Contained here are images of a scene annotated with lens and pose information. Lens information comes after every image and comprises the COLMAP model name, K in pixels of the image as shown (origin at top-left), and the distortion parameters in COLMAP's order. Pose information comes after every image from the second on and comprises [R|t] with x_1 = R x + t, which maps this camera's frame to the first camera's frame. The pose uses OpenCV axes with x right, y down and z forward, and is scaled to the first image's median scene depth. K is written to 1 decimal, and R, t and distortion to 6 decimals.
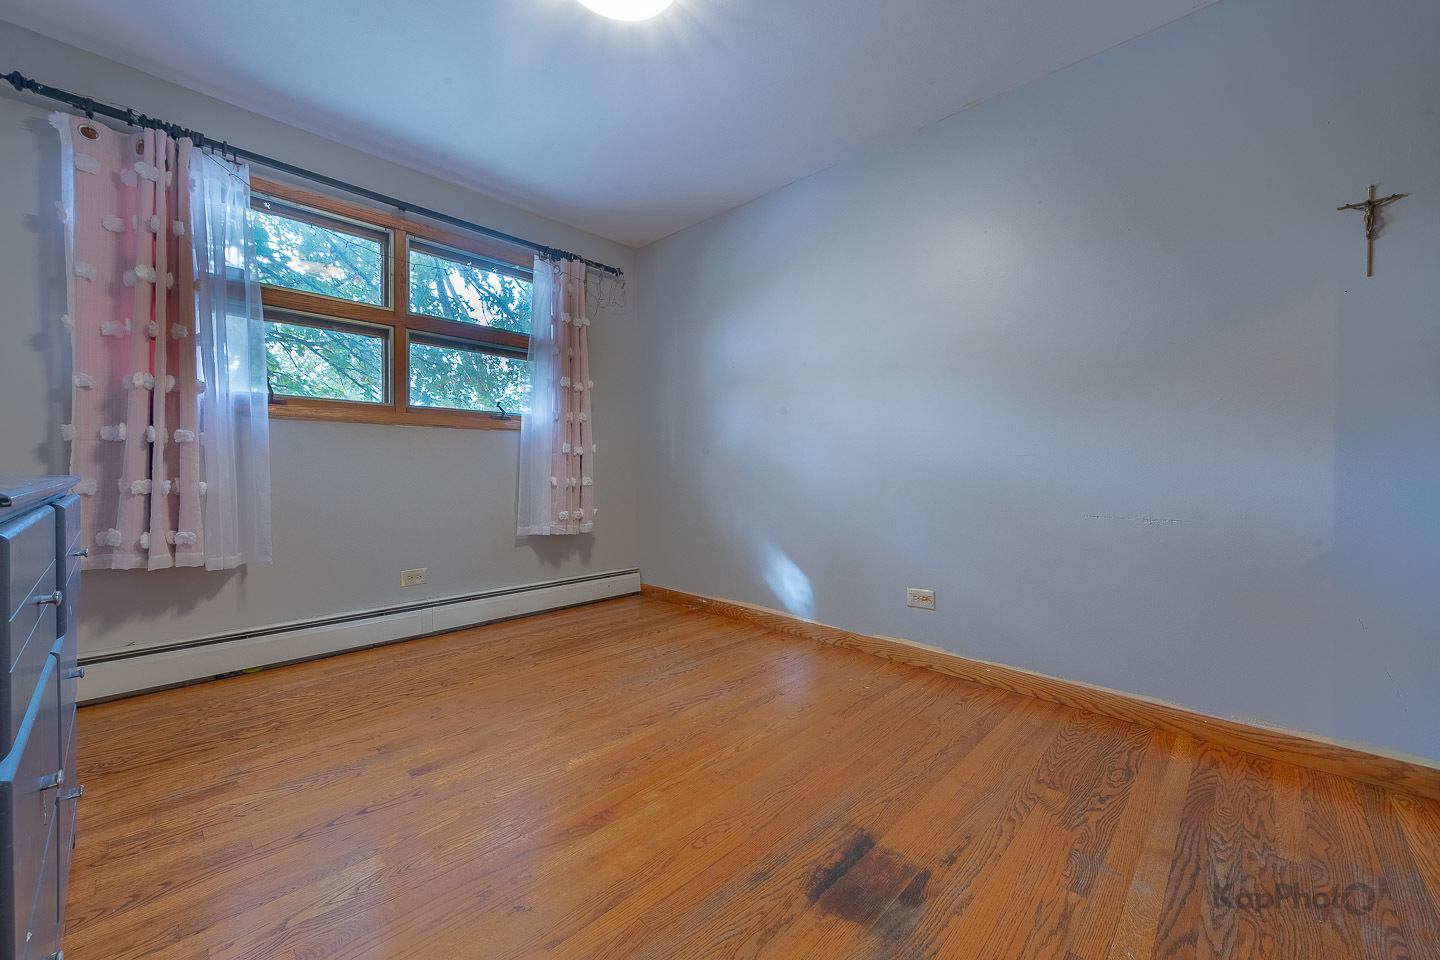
lens RADIAL K [[563.8, 0, 731.7], [0, 563.8, 473.6], [0, 0, 1]] dist [0.011656, -0.000442]
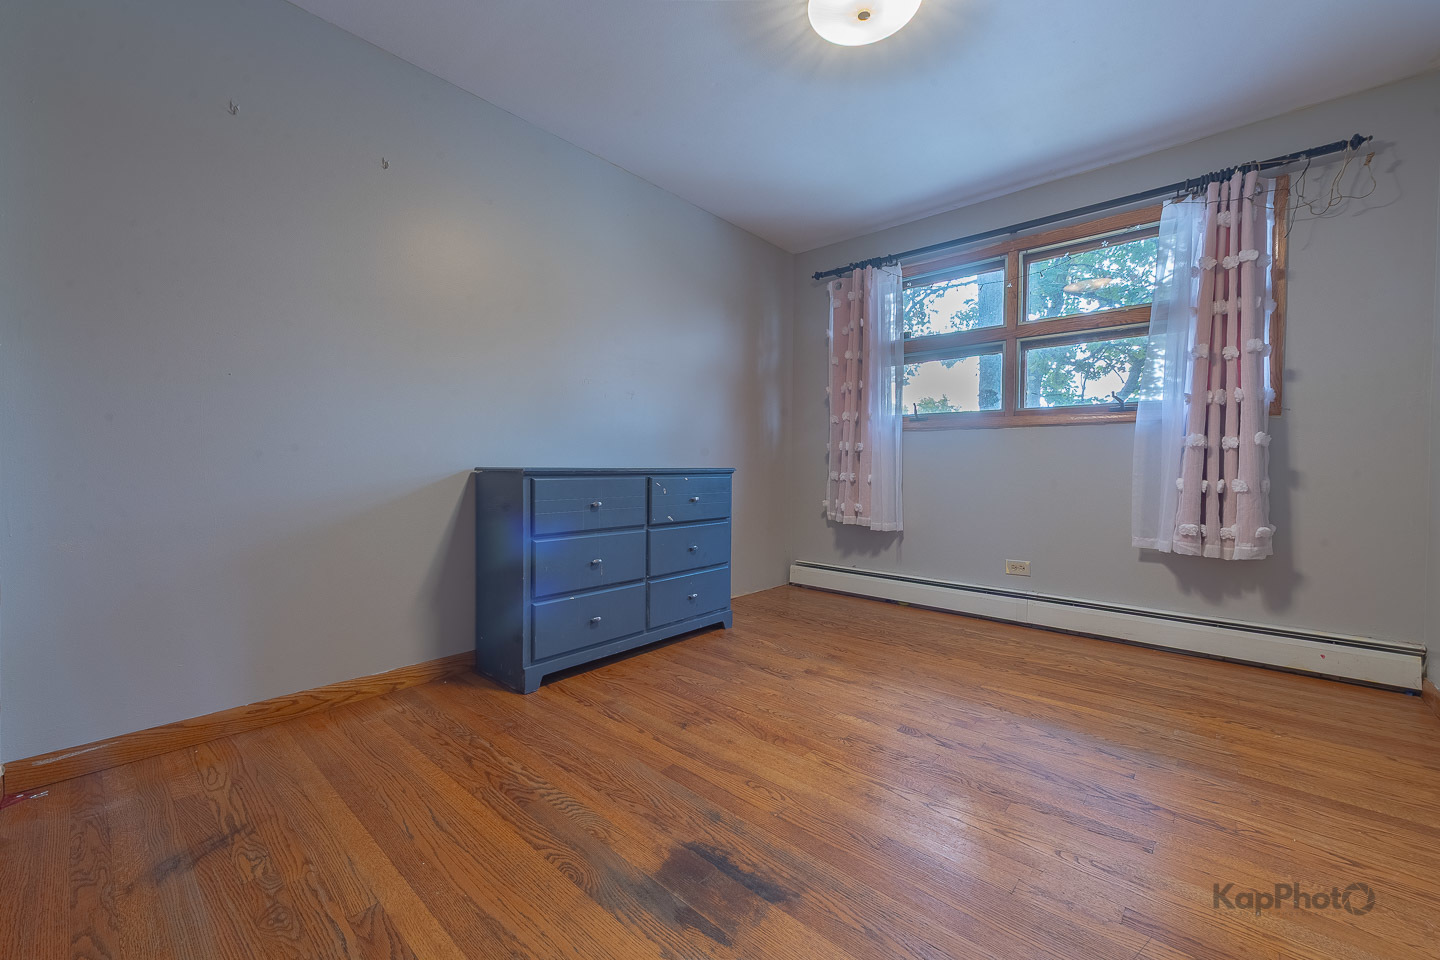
lens RADIAL K [[563.8, 0, 730.9], [0, 563.8, 477.1], [0, 0, 1]] dist [0.011656, -0.000442]
pose [[0.043832, 0.016976, -0.998895, 0.528933], [-0.017243, 0.999720, 0.016233, 0.001804], [0.998890, 0.016512, 0.044112, 0.433258]]
